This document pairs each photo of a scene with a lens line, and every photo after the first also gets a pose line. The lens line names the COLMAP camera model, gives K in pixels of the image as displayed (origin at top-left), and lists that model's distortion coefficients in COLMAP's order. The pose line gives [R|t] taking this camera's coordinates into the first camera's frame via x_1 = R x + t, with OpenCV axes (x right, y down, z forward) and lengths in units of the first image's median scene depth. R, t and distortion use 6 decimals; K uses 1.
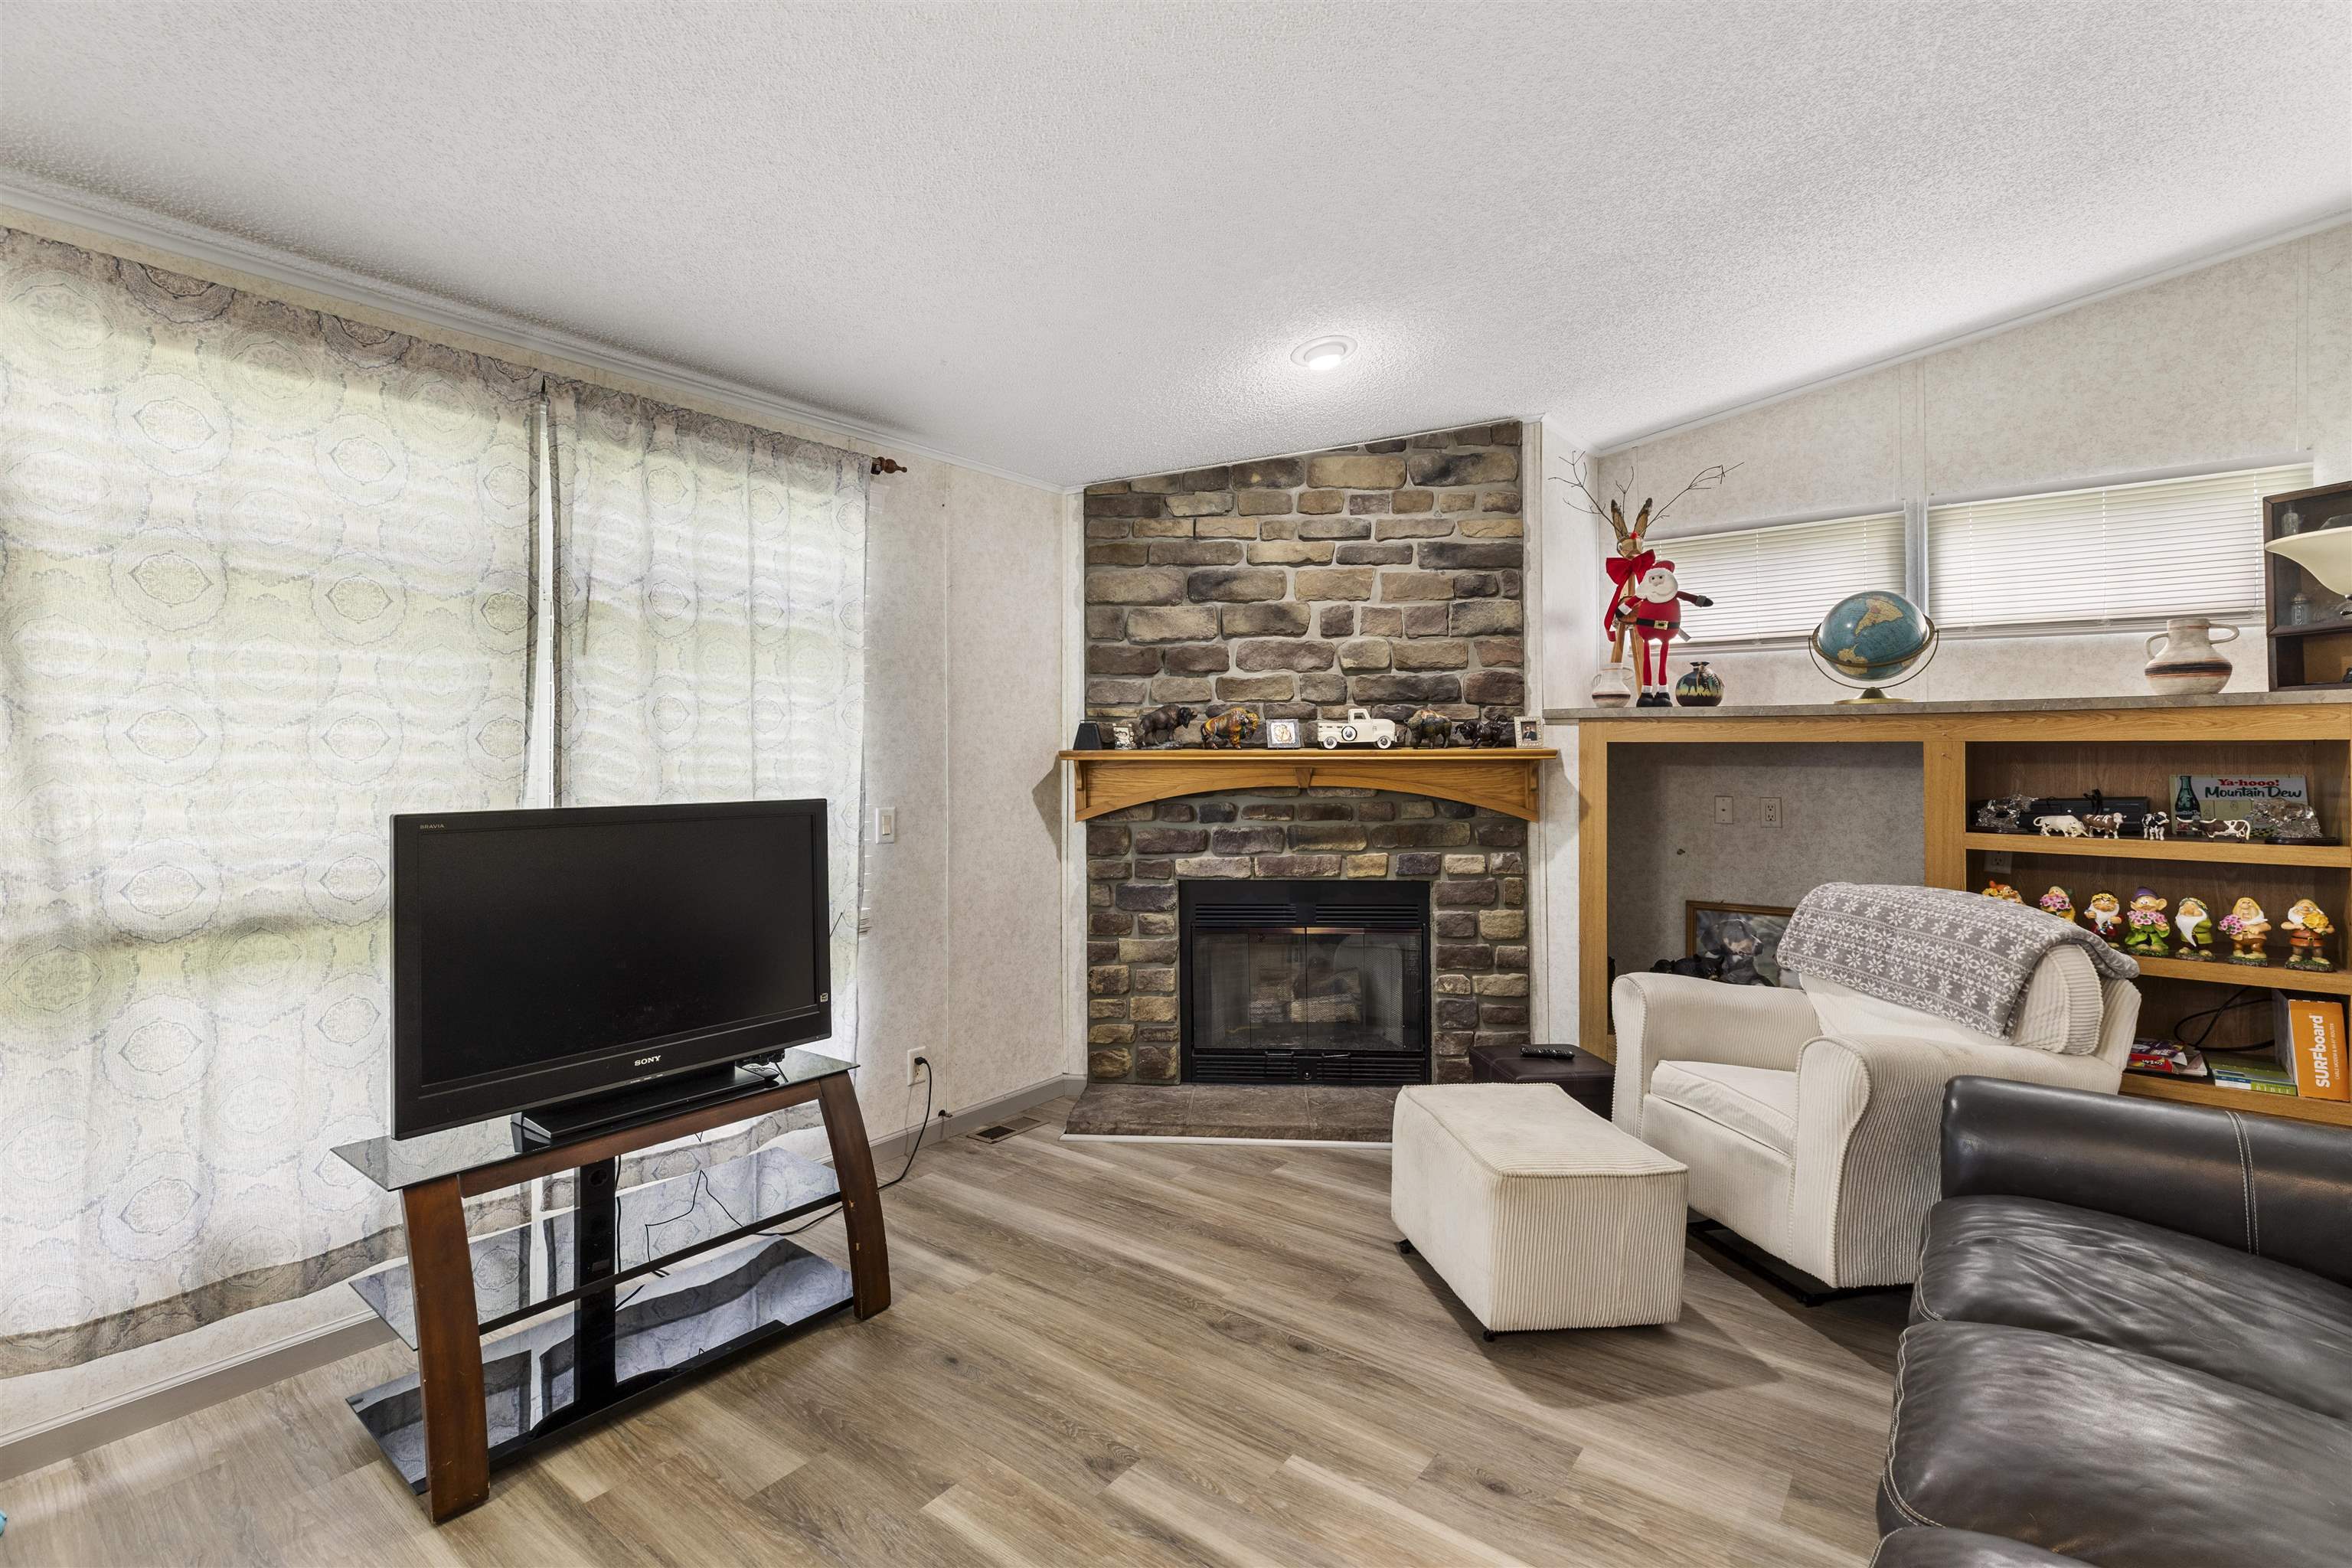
lens RADIAL K [[1064.8, 0, 1173.5], [0, 1064.8, 746.5], [0, 0, 1]] dist [0.002081, -0.000570]
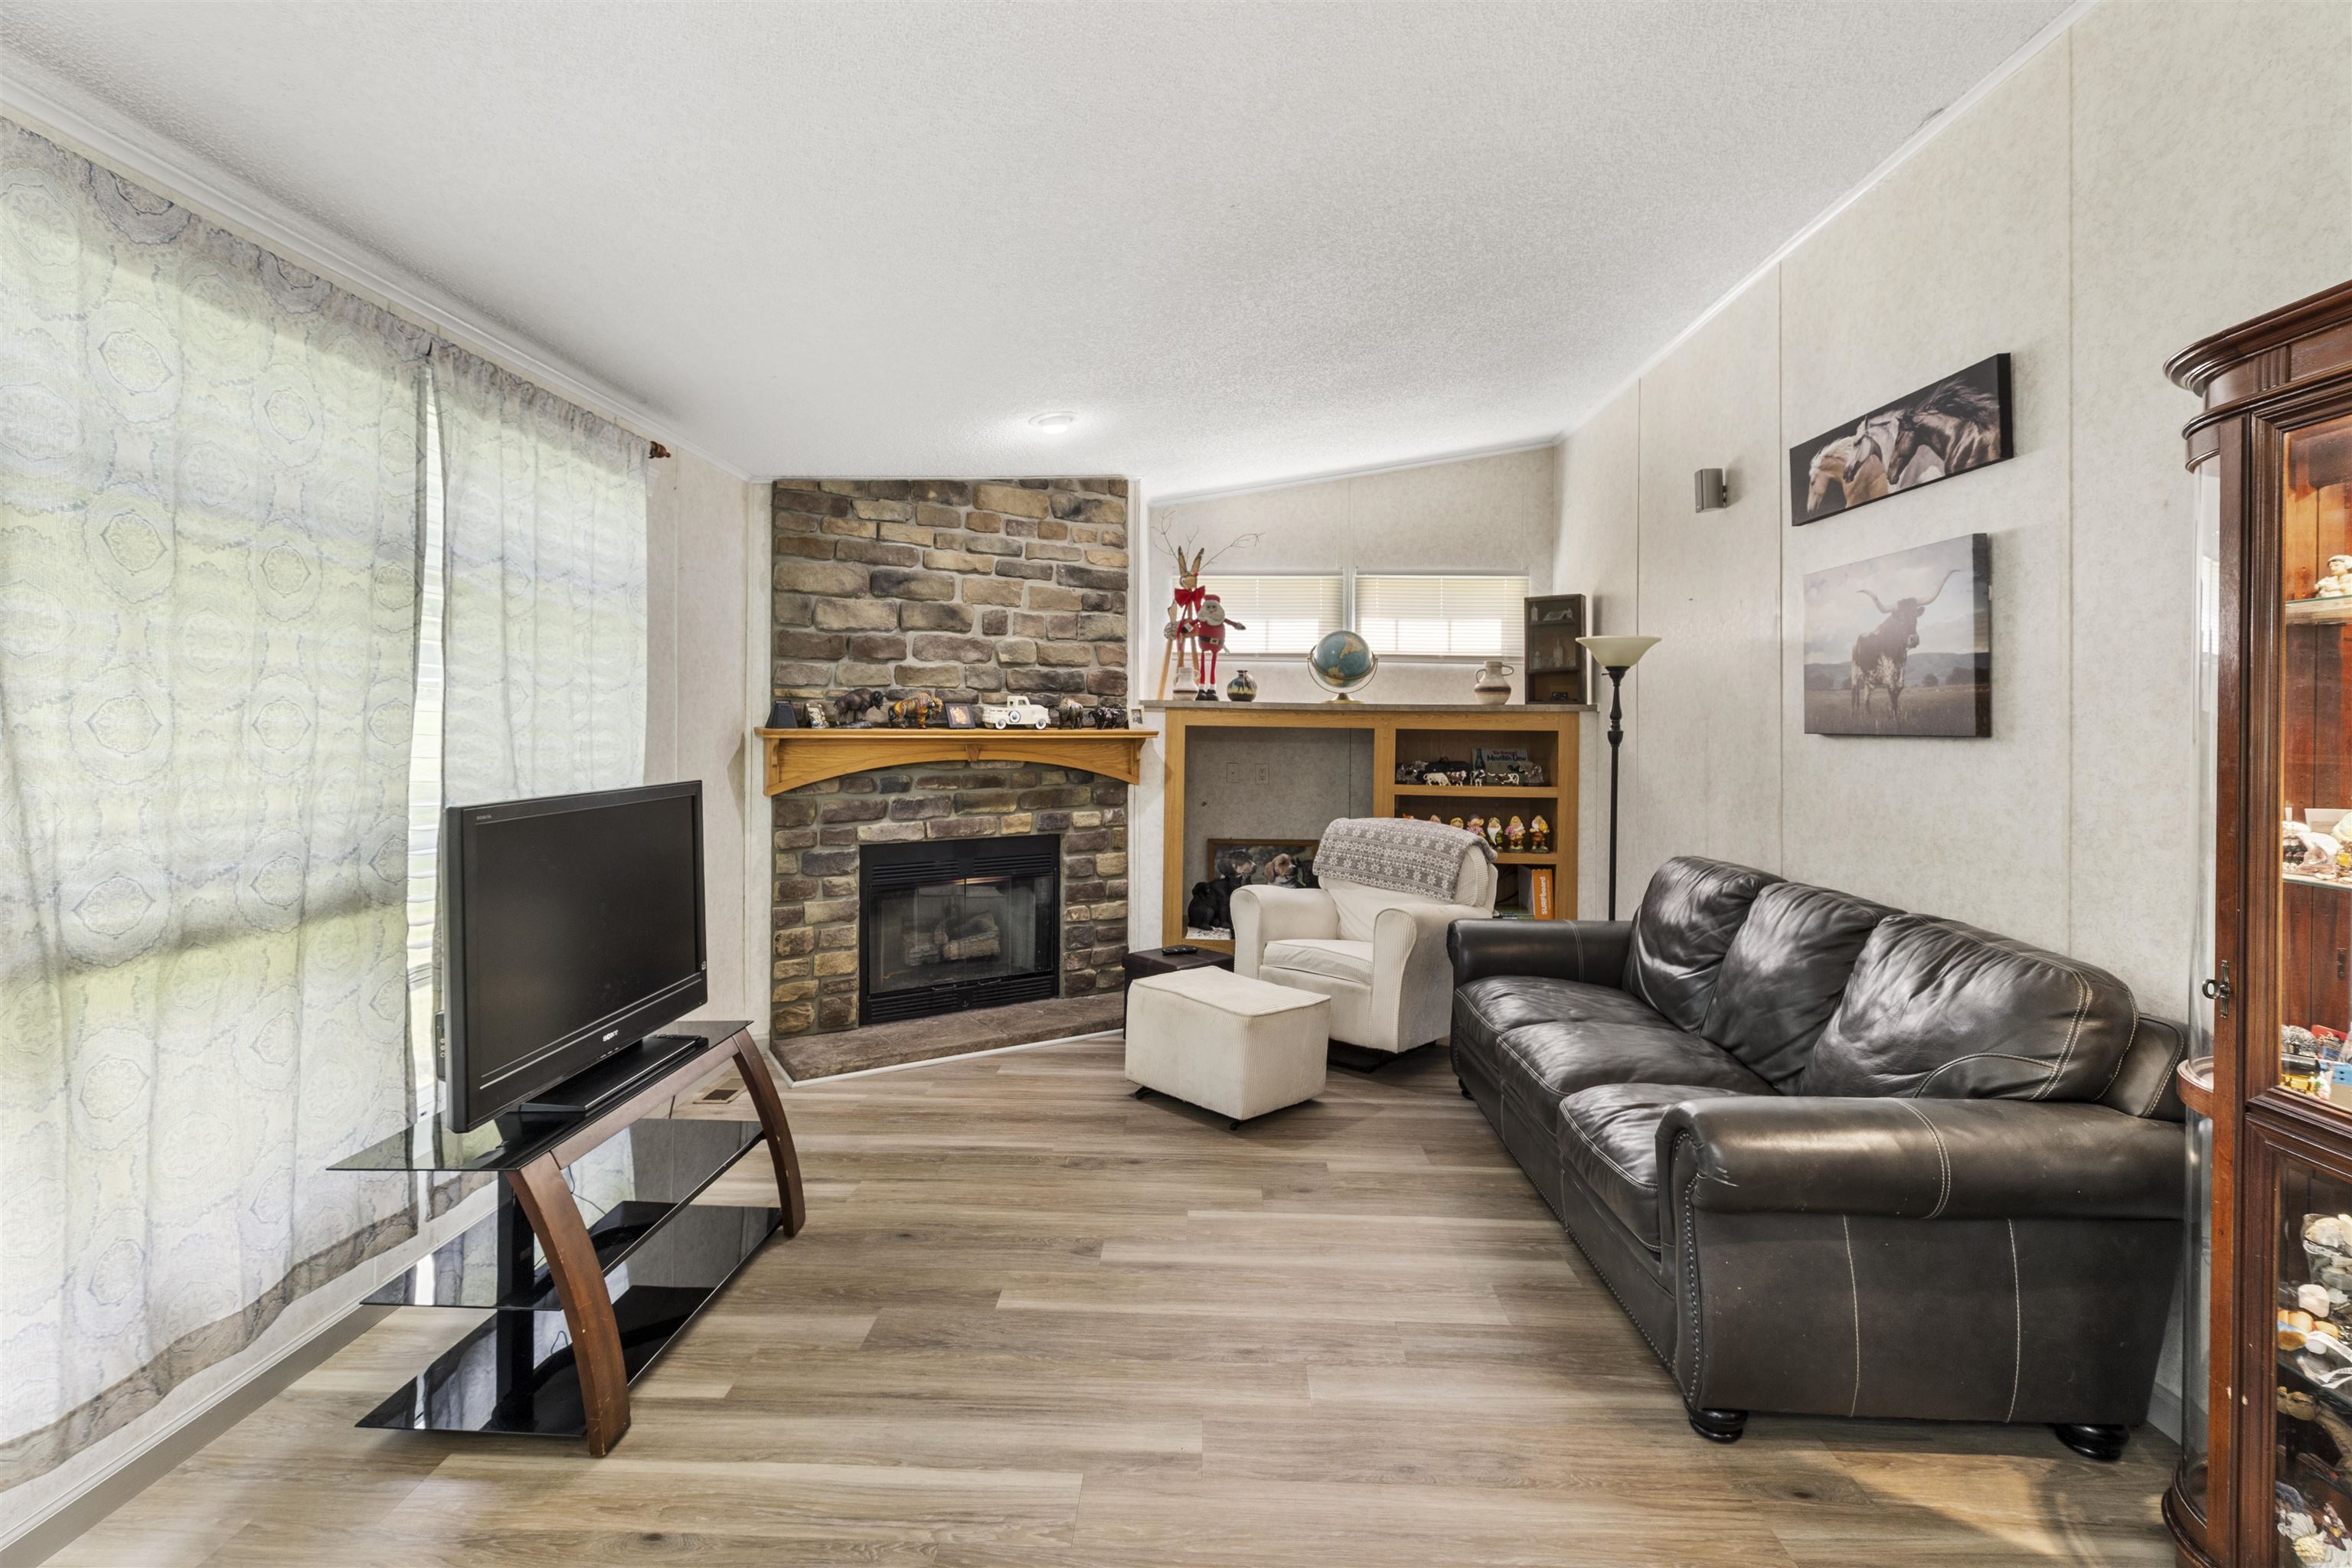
lens RADIAL K [[1061.4, 0, 1176.8], [0, 1061.4, 717.4], [0, 0, 1]] dist [0.000161, -0.000507]
pose [[0.809845, 0.011785, 0.586526, -0.494040], [-0.015679, 0.999876, 0.001558, -0.019831], [-0.586435, -0.010458, 0.809929, -0.121788]]
